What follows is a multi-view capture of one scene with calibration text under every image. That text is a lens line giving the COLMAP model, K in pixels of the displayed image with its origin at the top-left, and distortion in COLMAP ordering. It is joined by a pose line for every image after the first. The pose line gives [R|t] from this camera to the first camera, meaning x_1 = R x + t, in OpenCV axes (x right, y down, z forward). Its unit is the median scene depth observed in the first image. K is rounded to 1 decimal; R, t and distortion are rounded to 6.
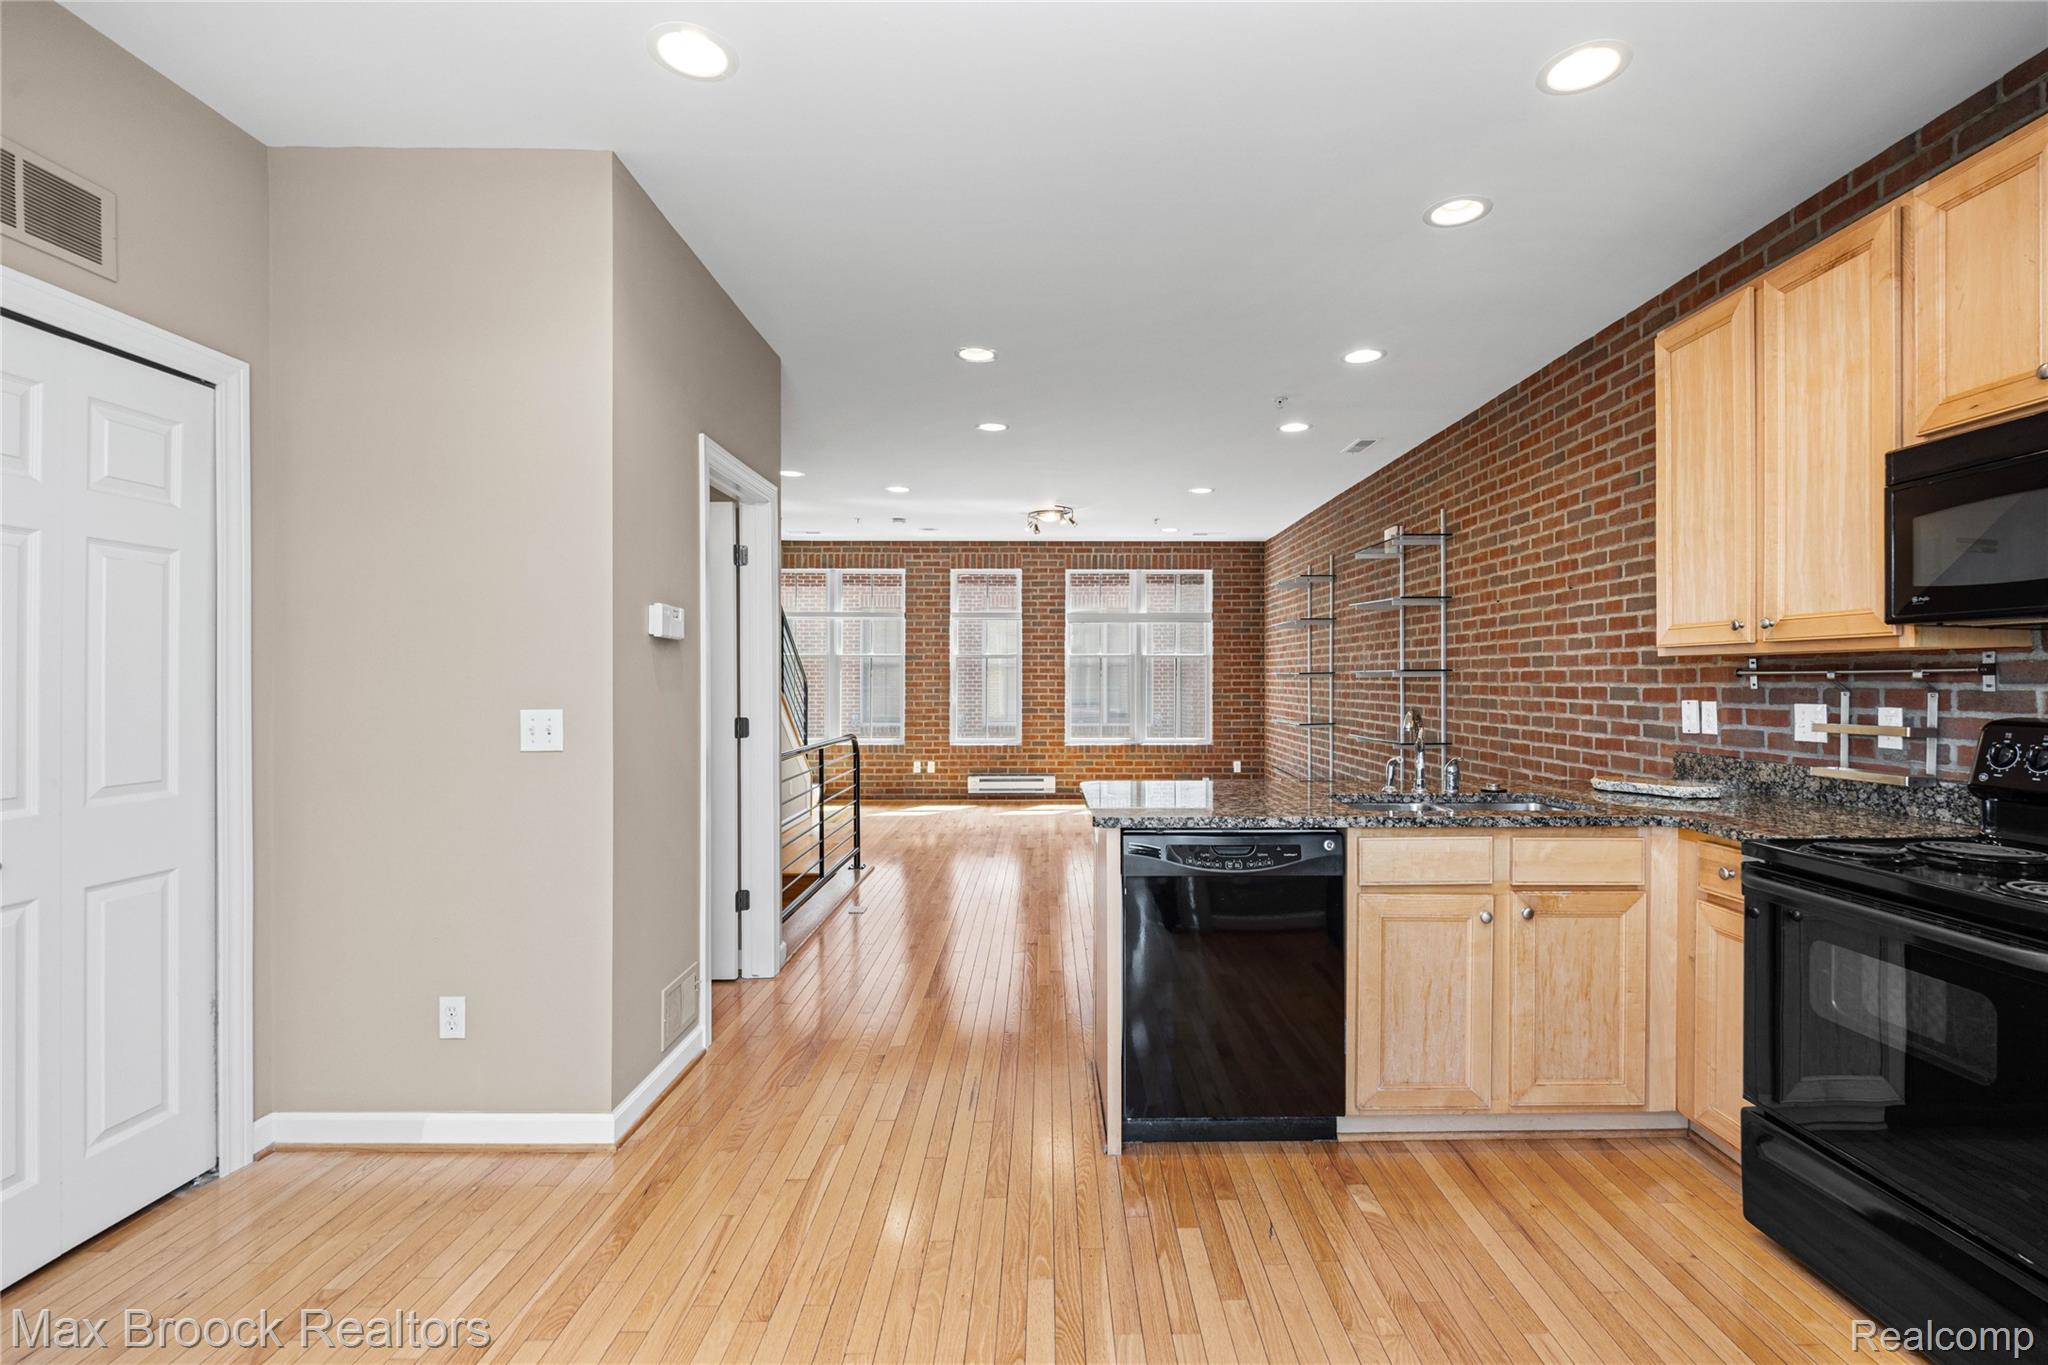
lens RADIAL K [[928.9, 0, 1063.4], [0, 928.9, 683.4], [0, 0, 1]] dist [-0.009018, -0.000210]
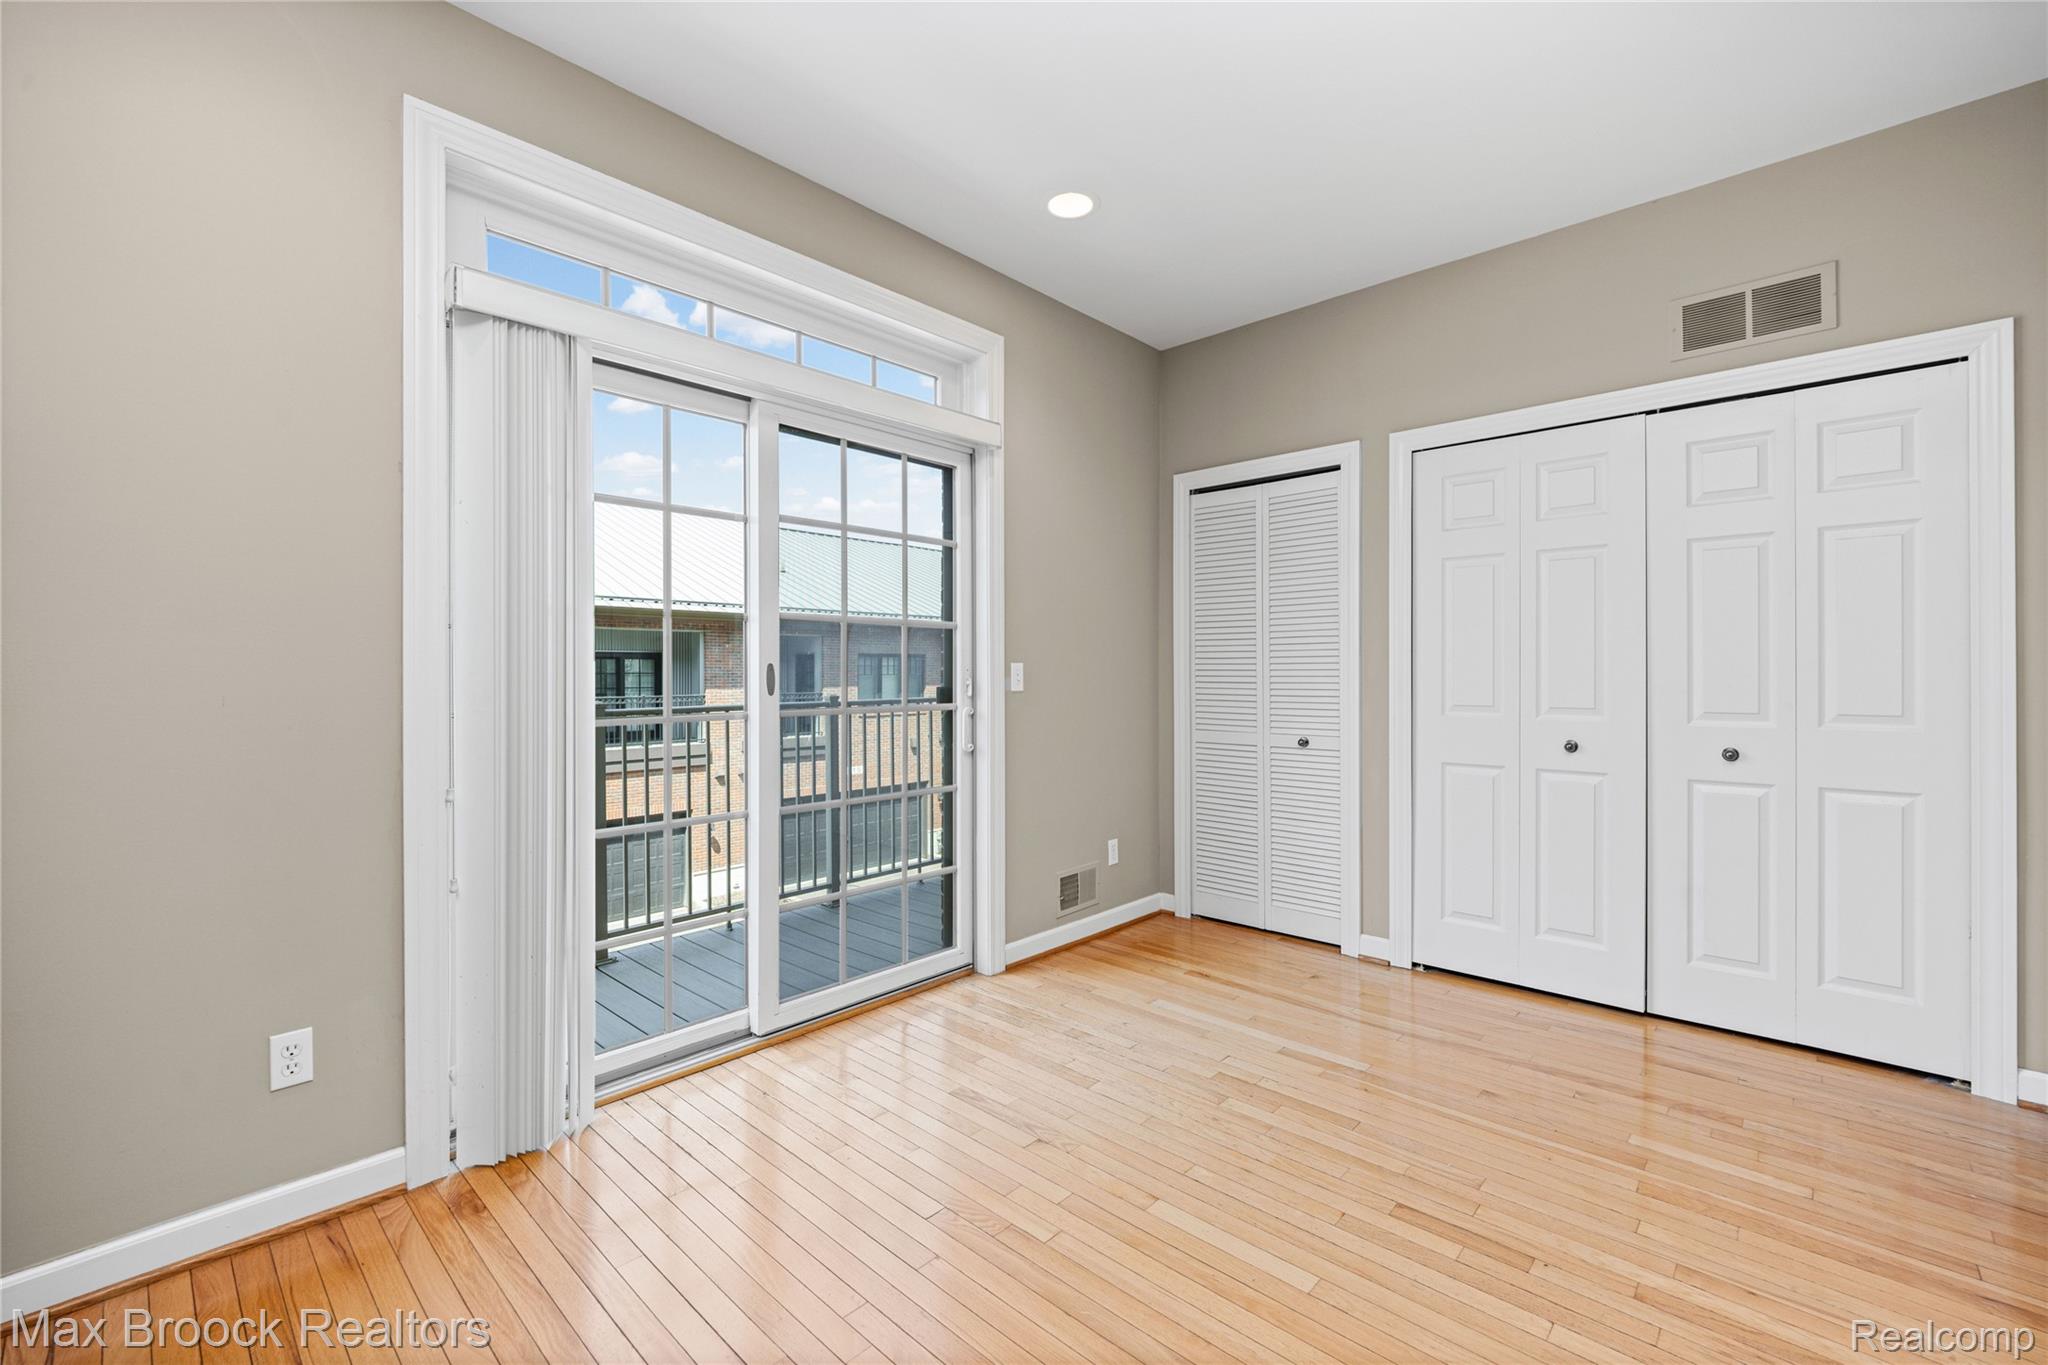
lens RADIAL K [[843.8, 0, 1027.6], [0, 843.8, 670.6], [0, 0, 1]] dist [-0.000855, -0.000250]
pose [[-0.698146, -0.004741, -0.715939, 0.346054], [-0.001469, 0.999985, -0.005189, 0.032075], [0.715954, -0.002571, -0.698143, 0.560143]]
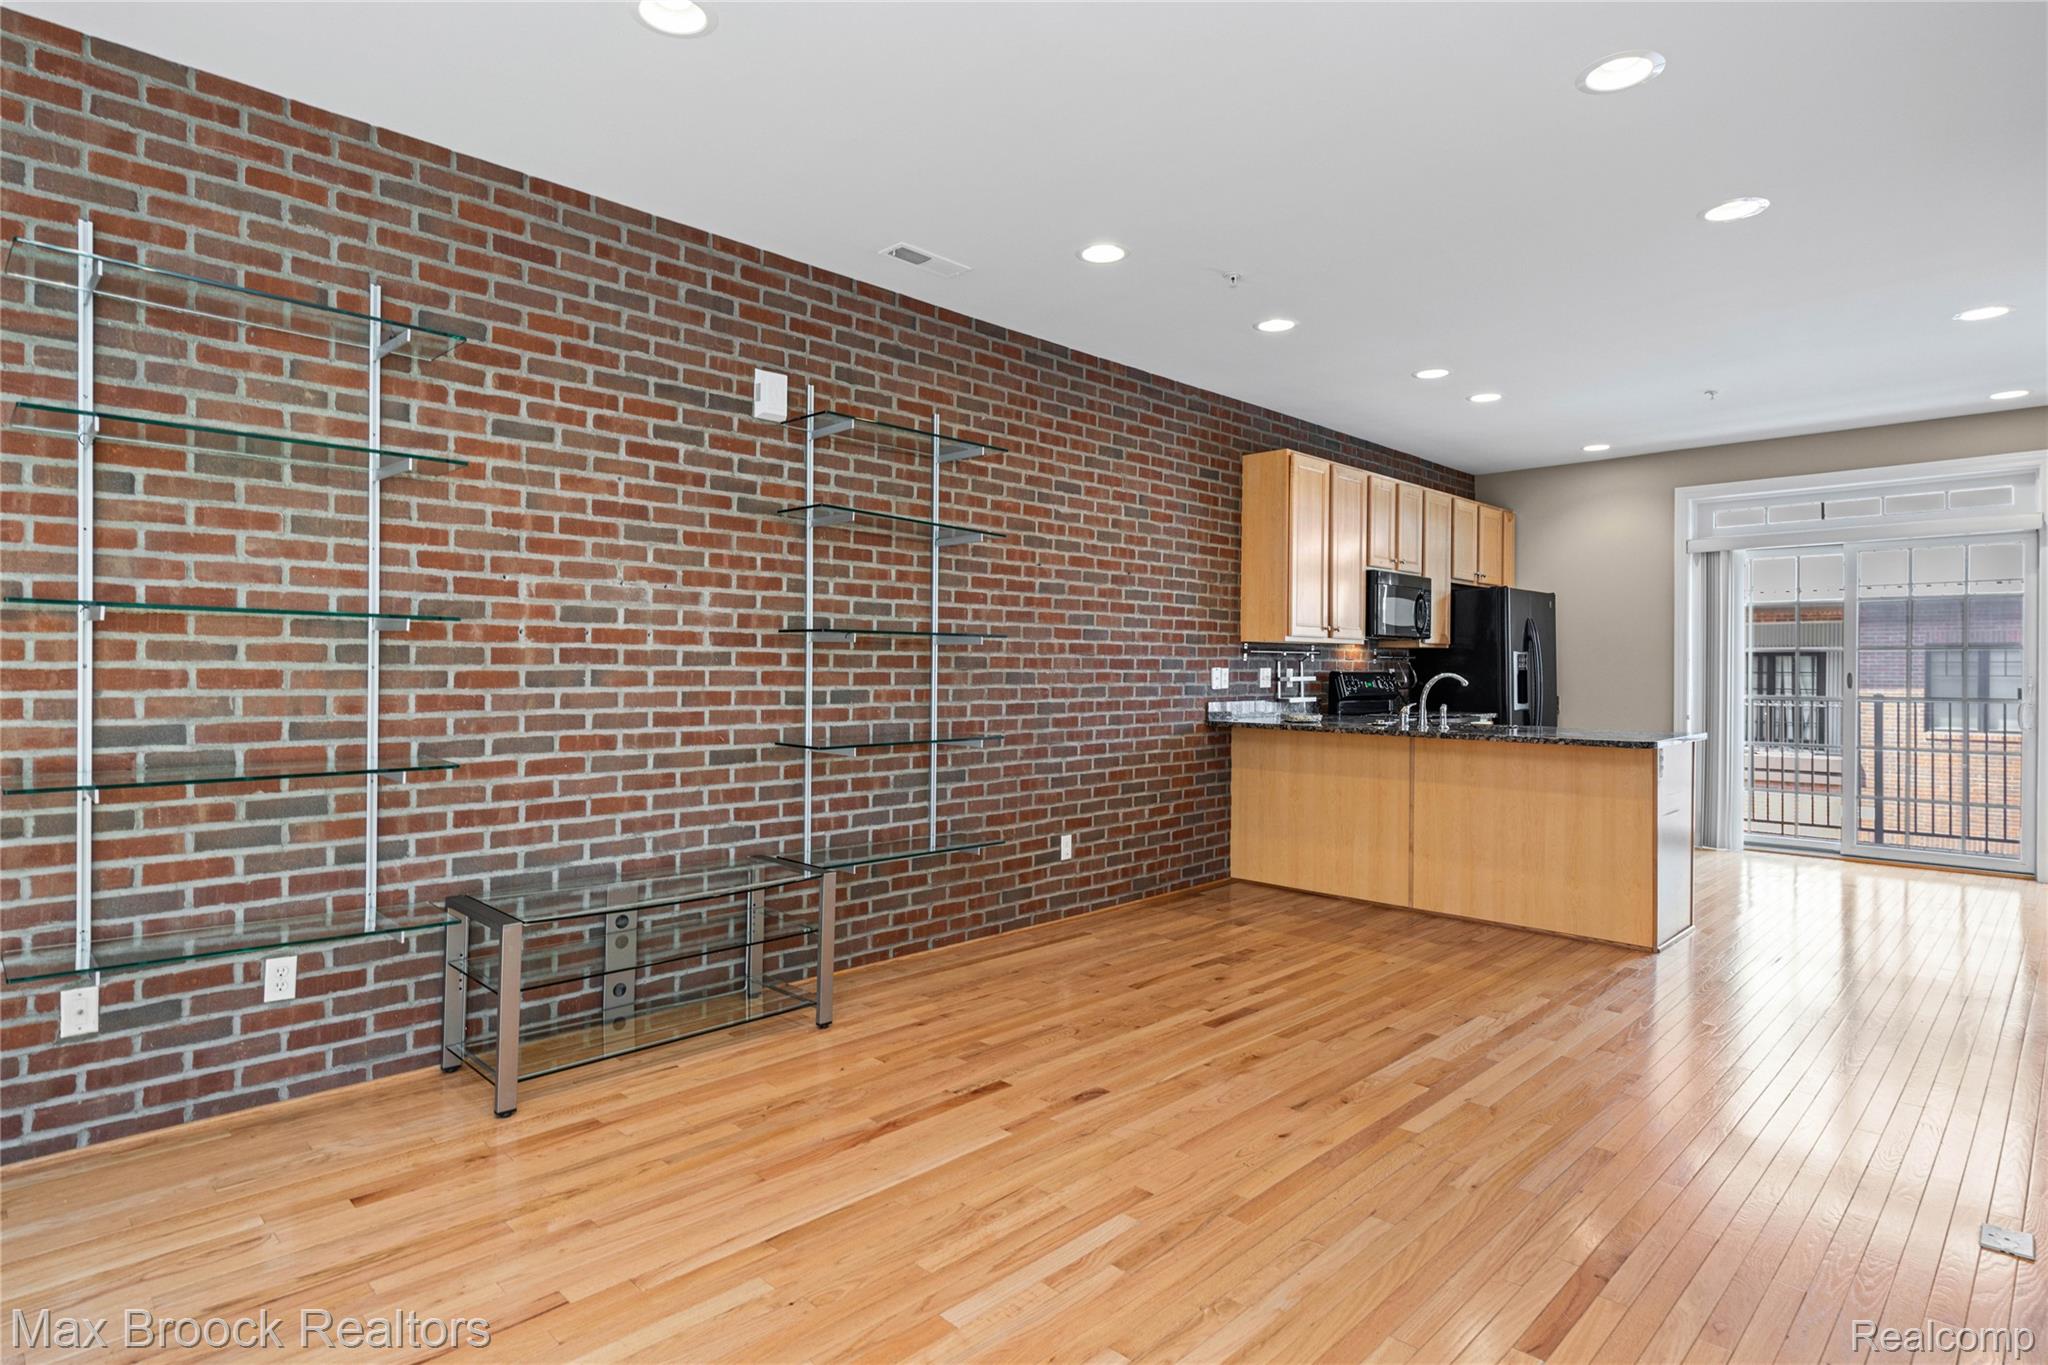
lens RADIAL K [[1089.6, 0, 1023.2], [0, 1089.6, 664.1], [0, 0, 1]] dist [0.004113, -0.001302]
pose [[-0.696755, -0.004121, 0.717297, -0.360934], [-0.004497, 0.999989, 0.001378, 0.009297], [-0.717295, -0.002266, -0.696766, 2.208528]]
